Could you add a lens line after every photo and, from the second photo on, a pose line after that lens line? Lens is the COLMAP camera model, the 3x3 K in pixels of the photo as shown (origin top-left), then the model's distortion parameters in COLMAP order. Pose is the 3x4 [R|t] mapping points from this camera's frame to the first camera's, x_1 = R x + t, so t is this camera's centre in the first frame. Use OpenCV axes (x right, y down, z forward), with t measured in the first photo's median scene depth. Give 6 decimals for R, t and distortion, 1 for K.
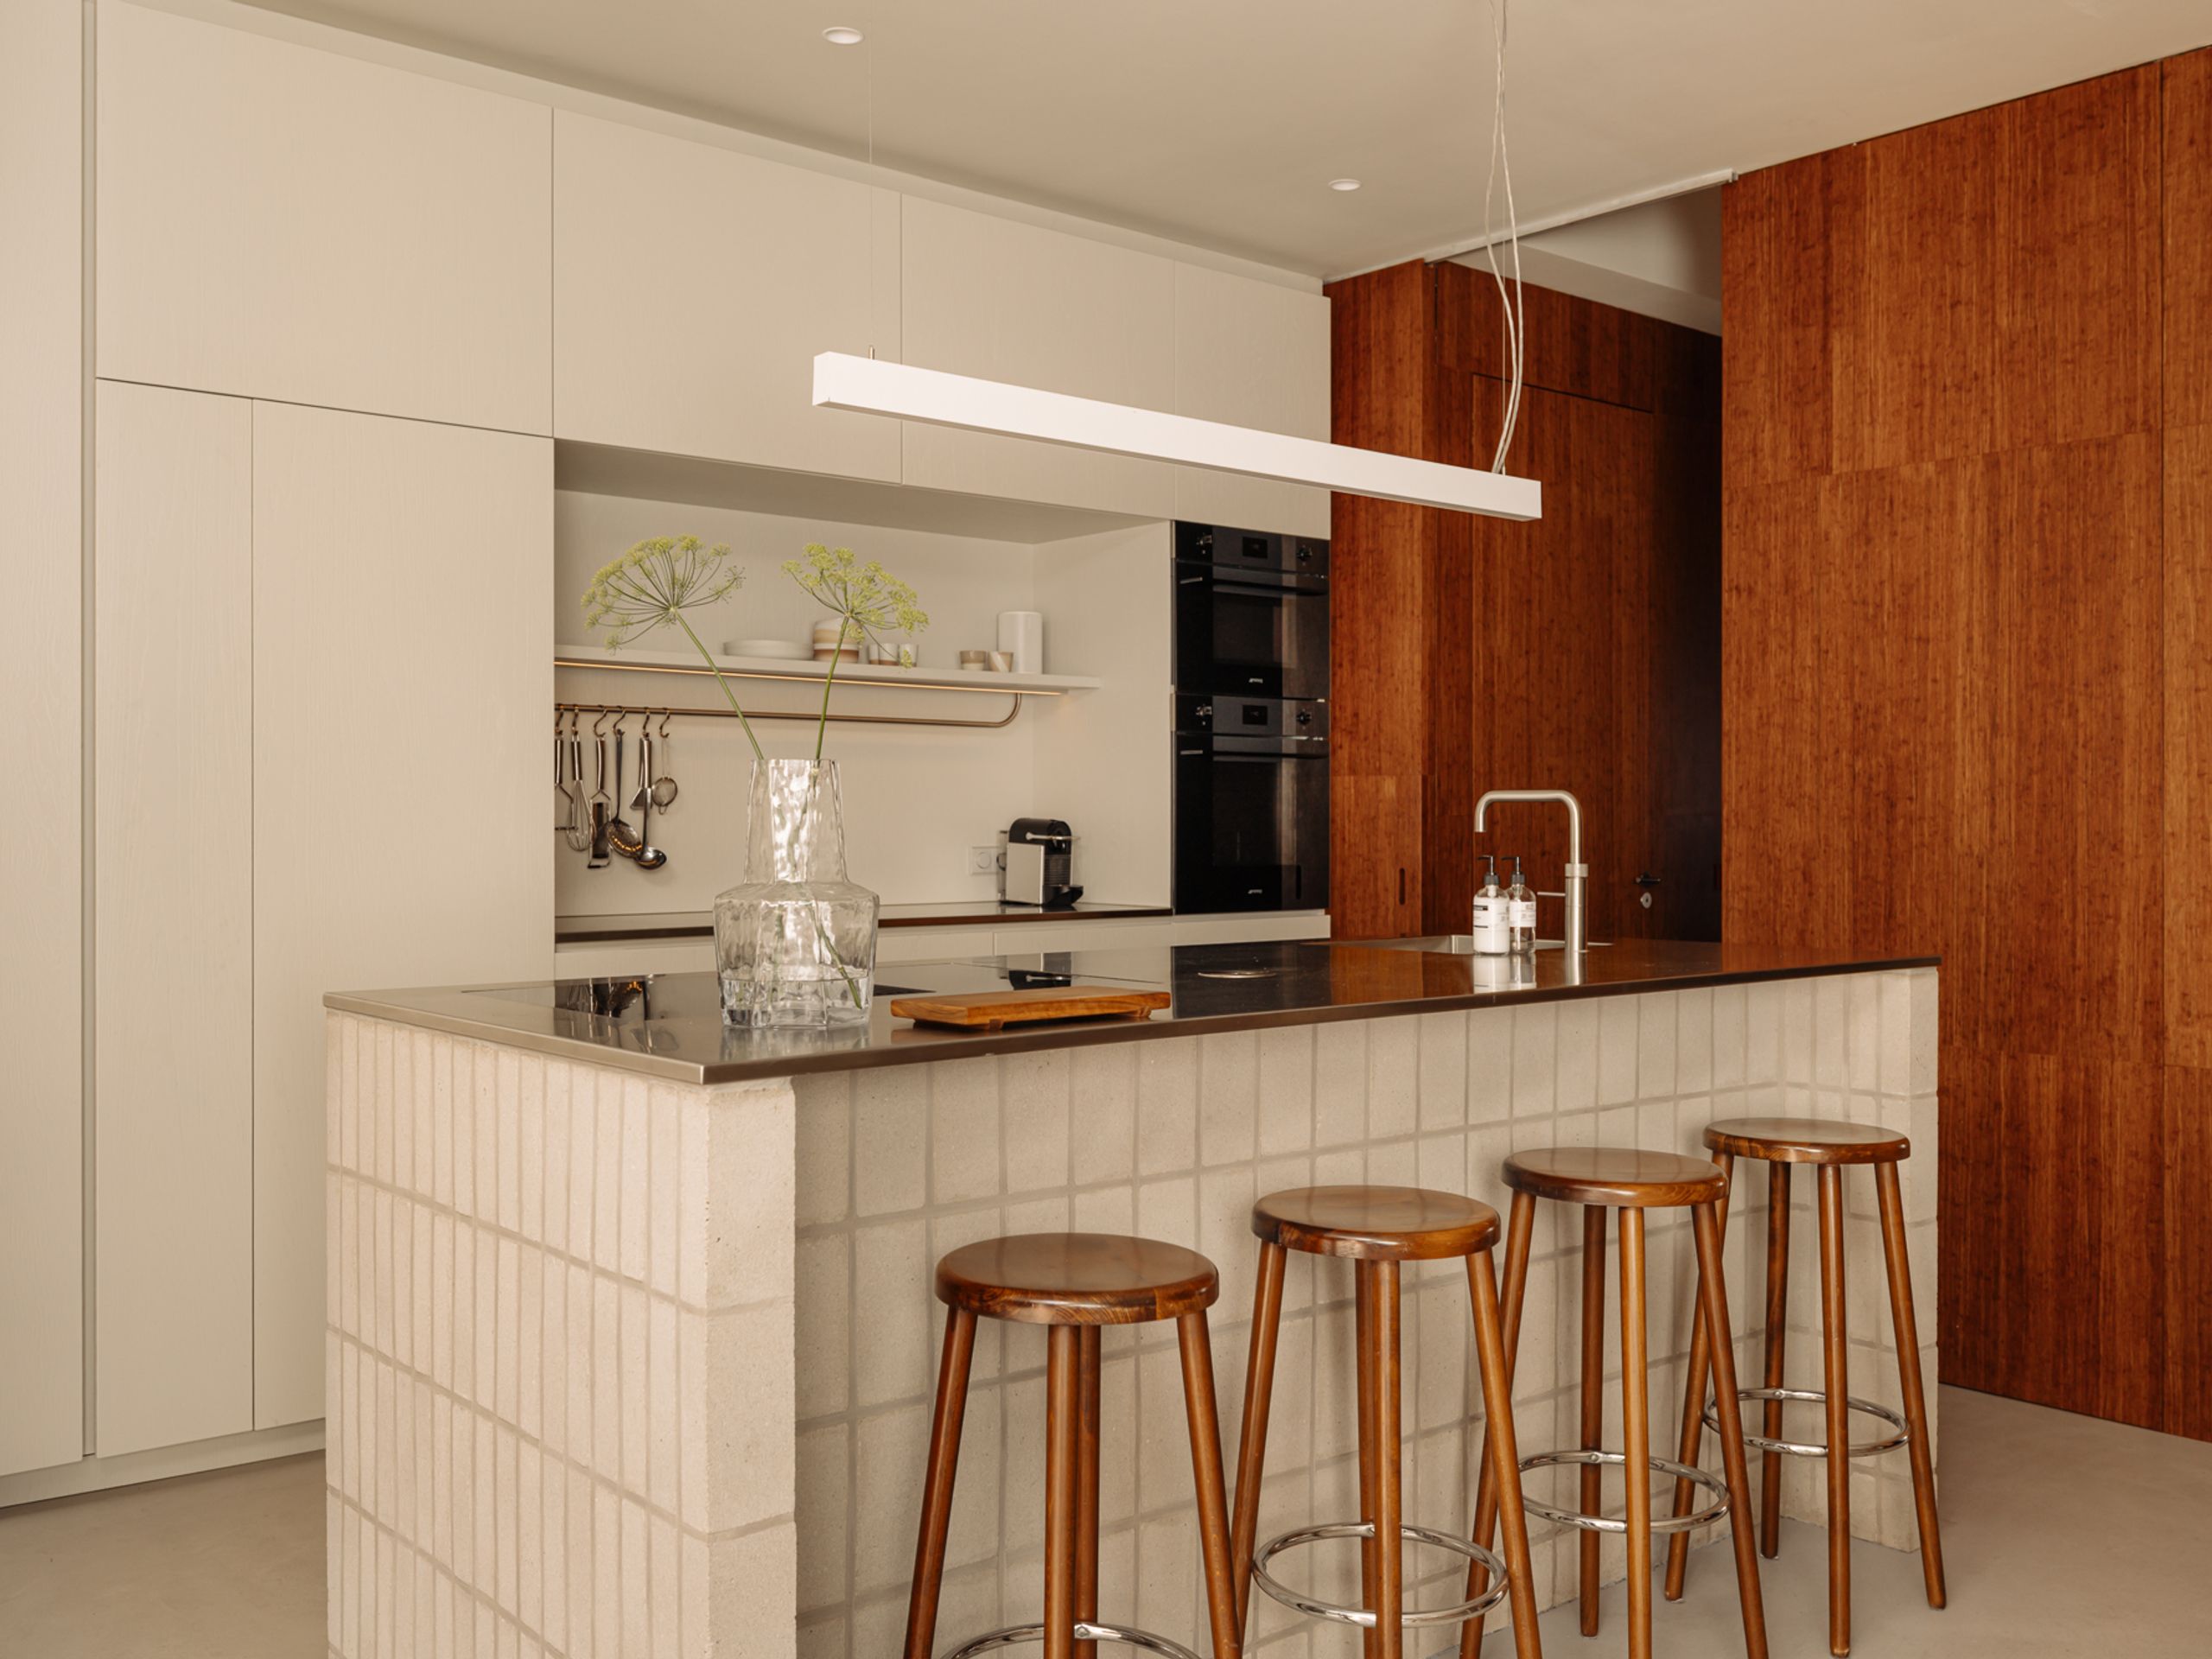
lens RADIAL K [[1982.2, 0, 1111.1], [0, 1982.2, 813.1], [0, 0, 1]] dist [0.020817, -0.028757]
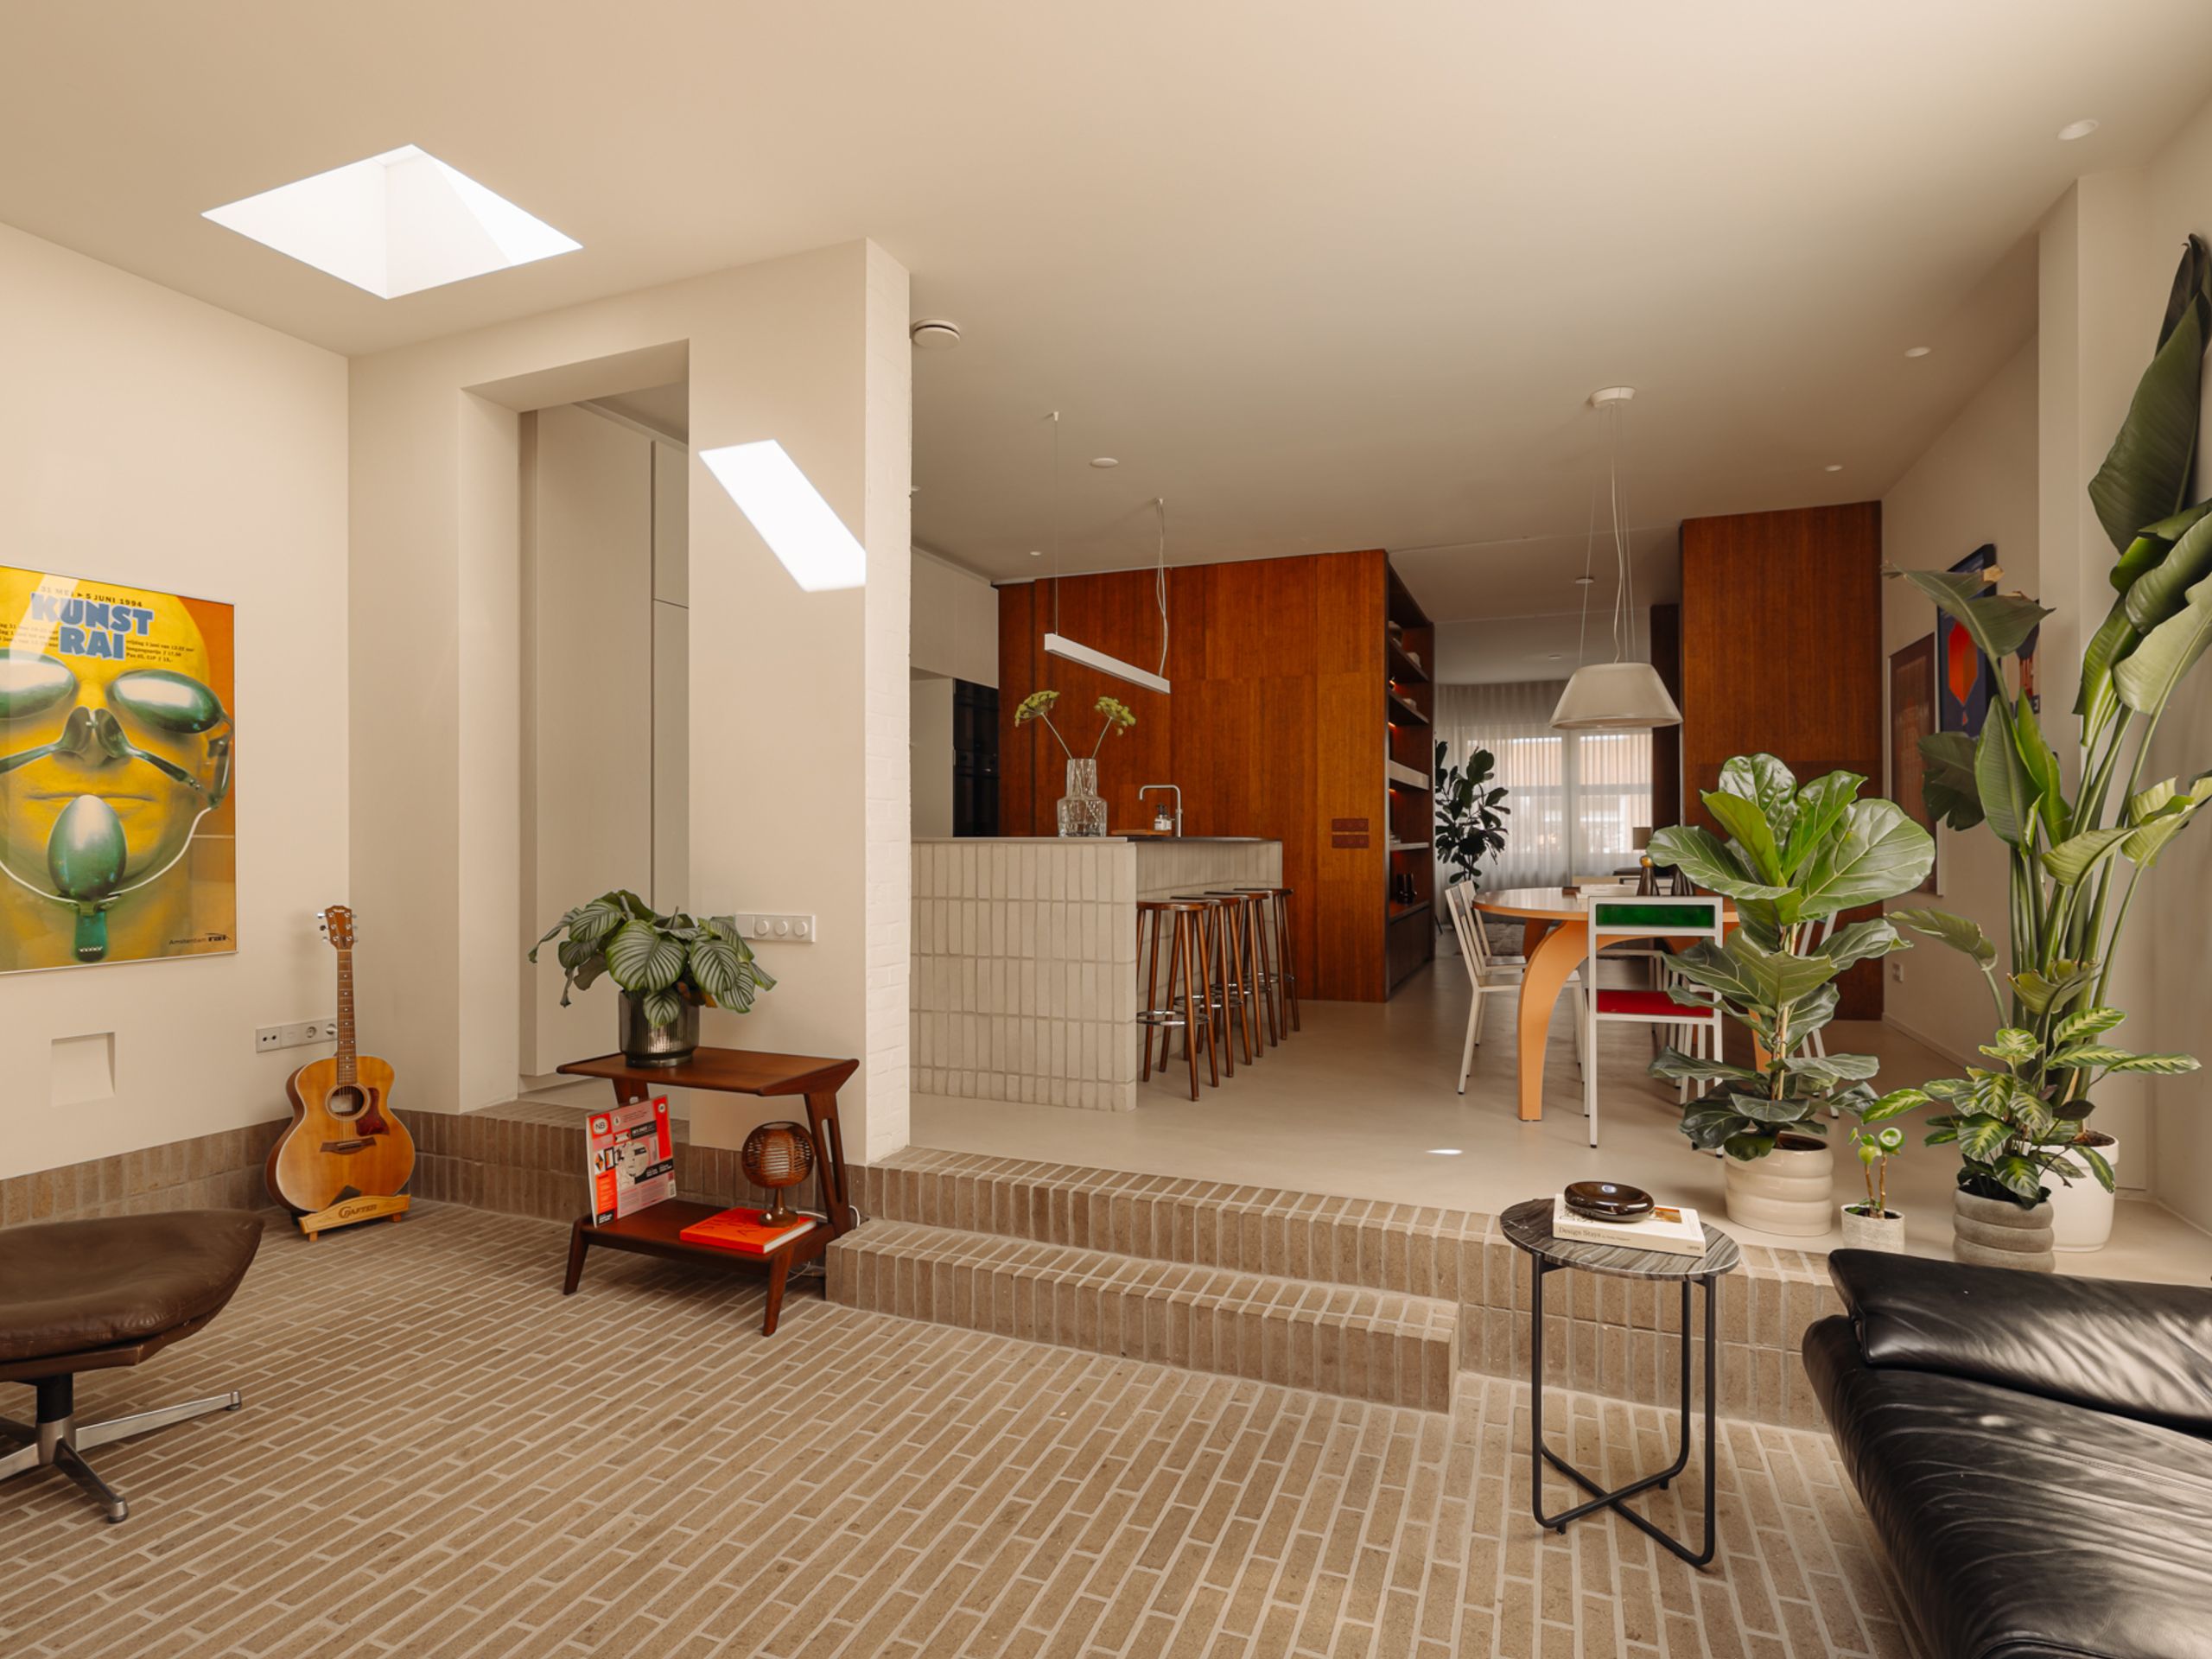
lens RADIAL K [[1144.6, 0, 1120.7], [0, 1144.6, 832.8], [0, 0, 1]] dist [0.004306, 0.000223]
pose [[0.881027, 0.001456, 0.473064, -0.545044], [0.000491, 0.999992, -0.003992, 0.056333], [-0.473066, 0.003750, 0.881019, -0.395536]]
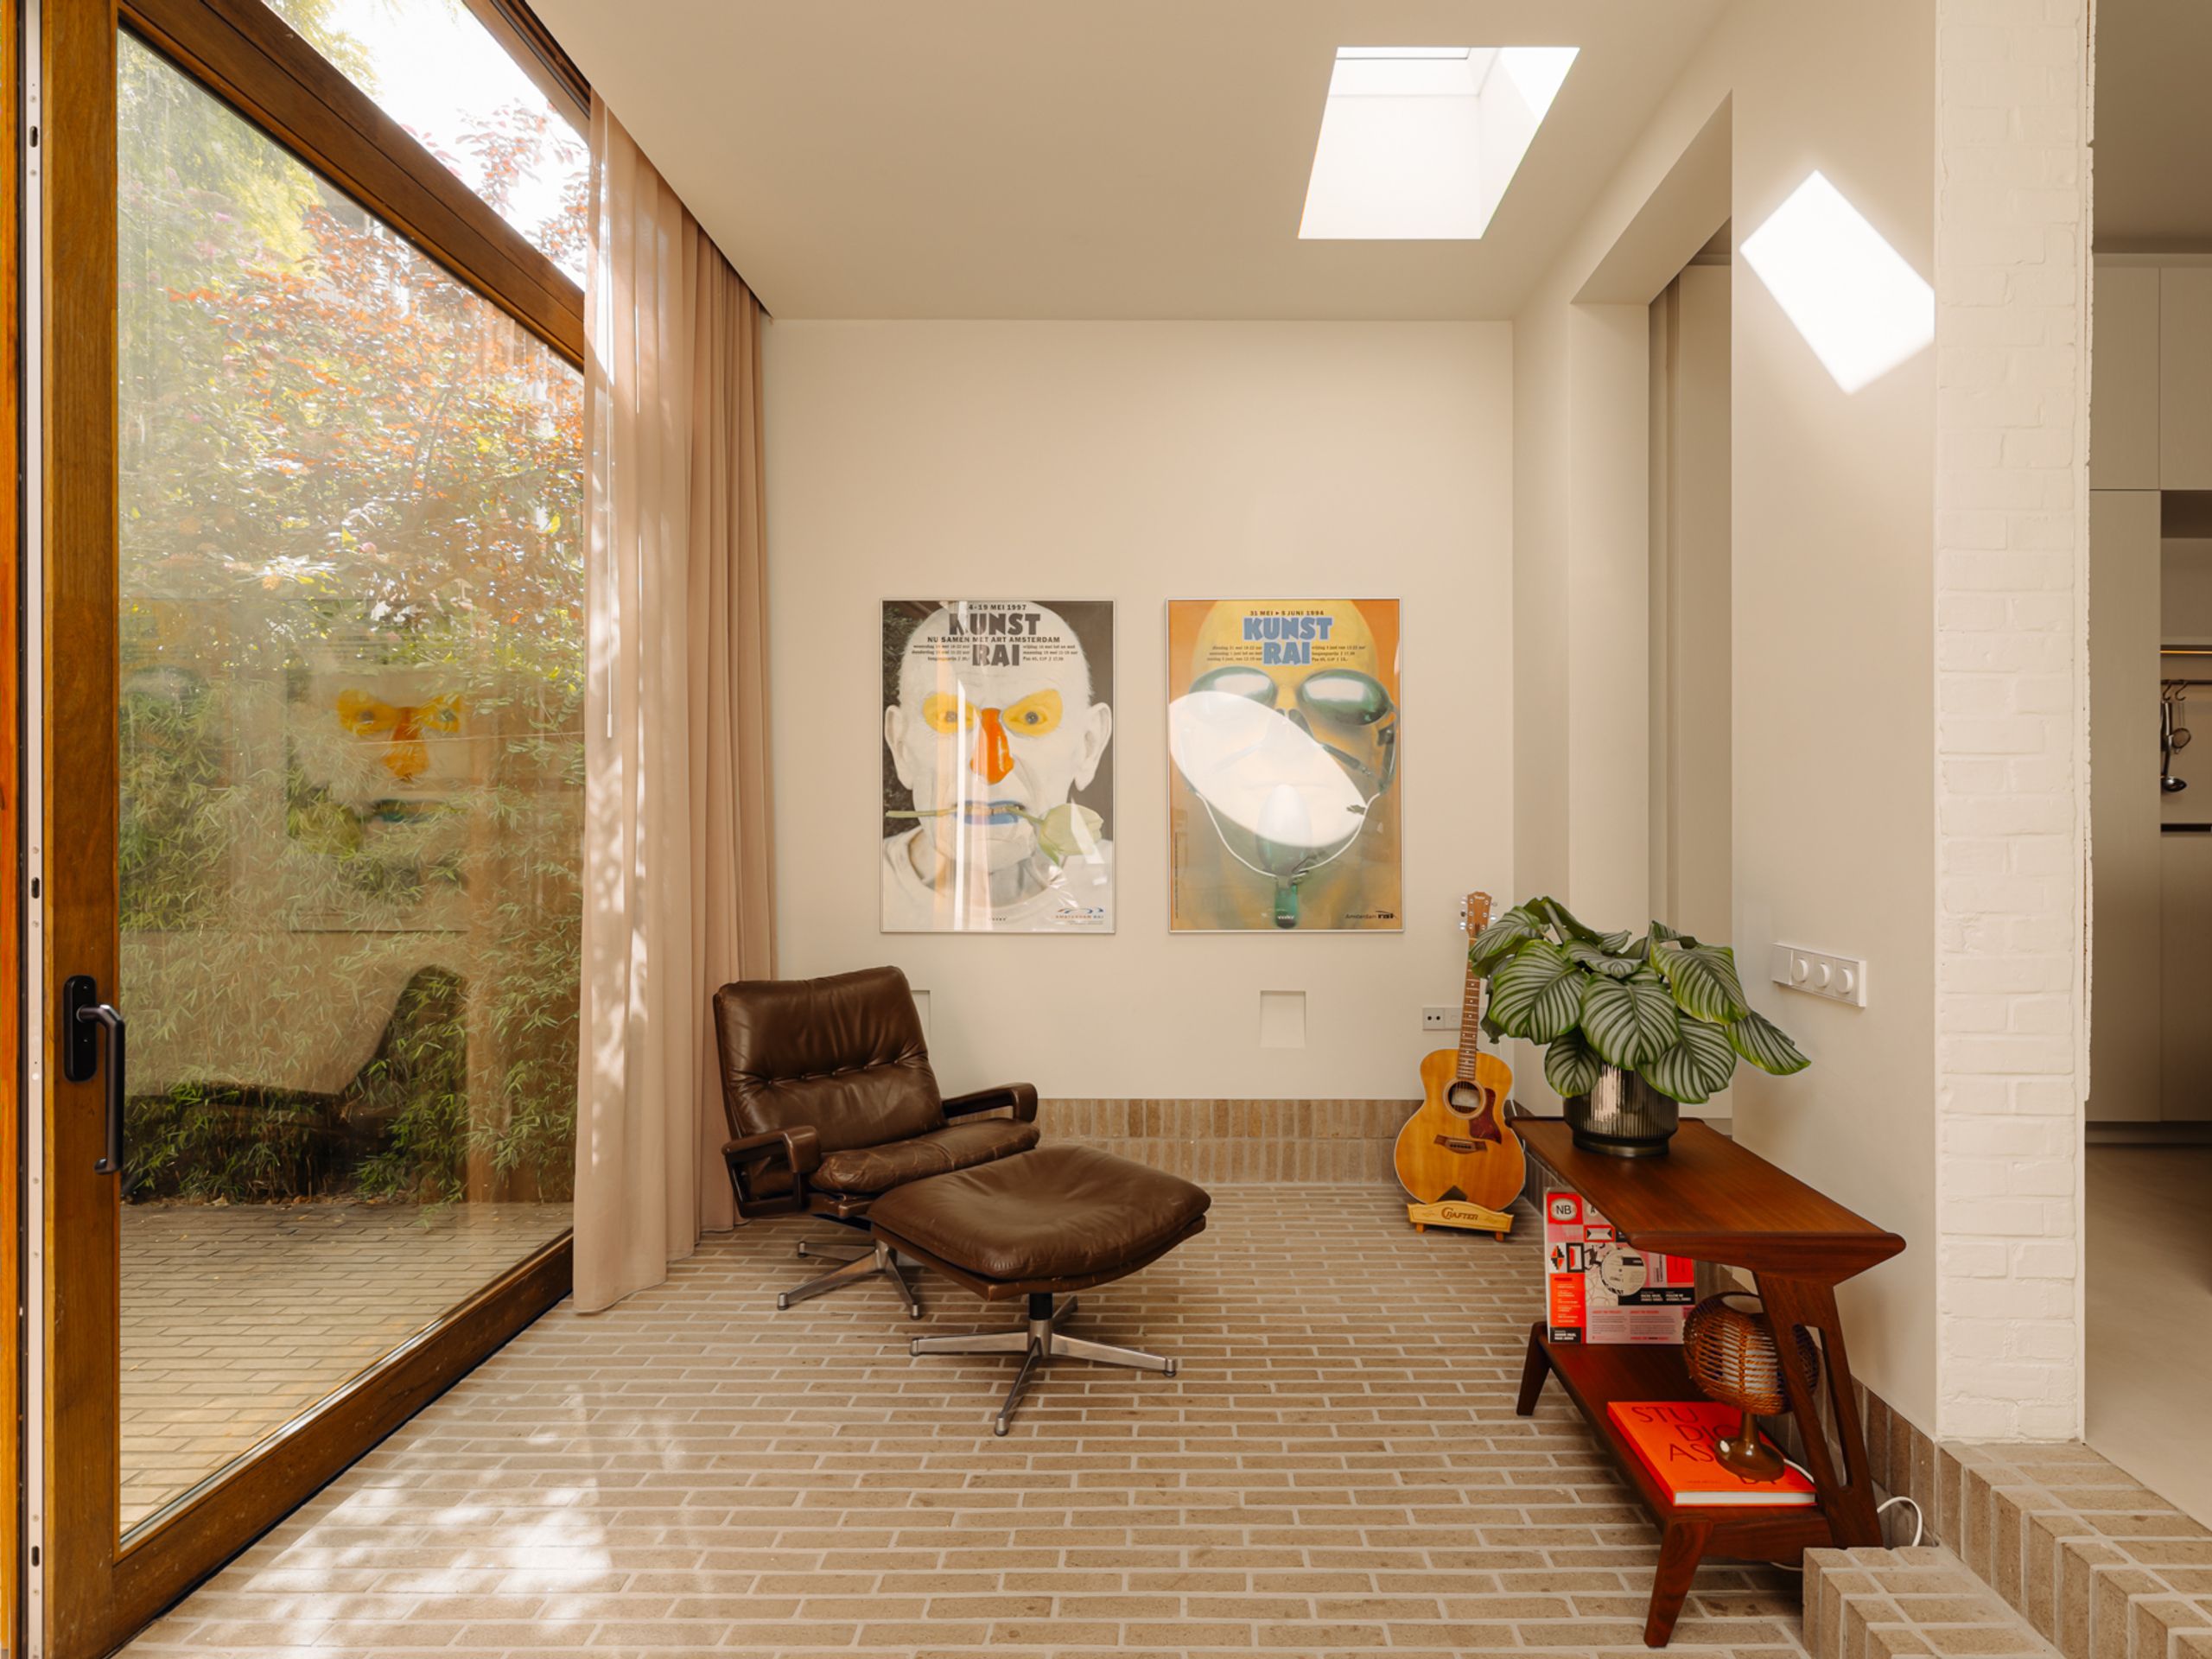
lens RADIAL K [[1153.8, 0, 1162.5], [0, 1153.8, 817.8], [0, 0, 1]] dist [-0.001345, 0.000336]
pose [[0.762204, 0.001110, -0.647336, -0.271987], [-0.001058, 0.999999, 0.000469, 0.053252], [0.647336, 0.000327, 0.762205, -0.127142]]
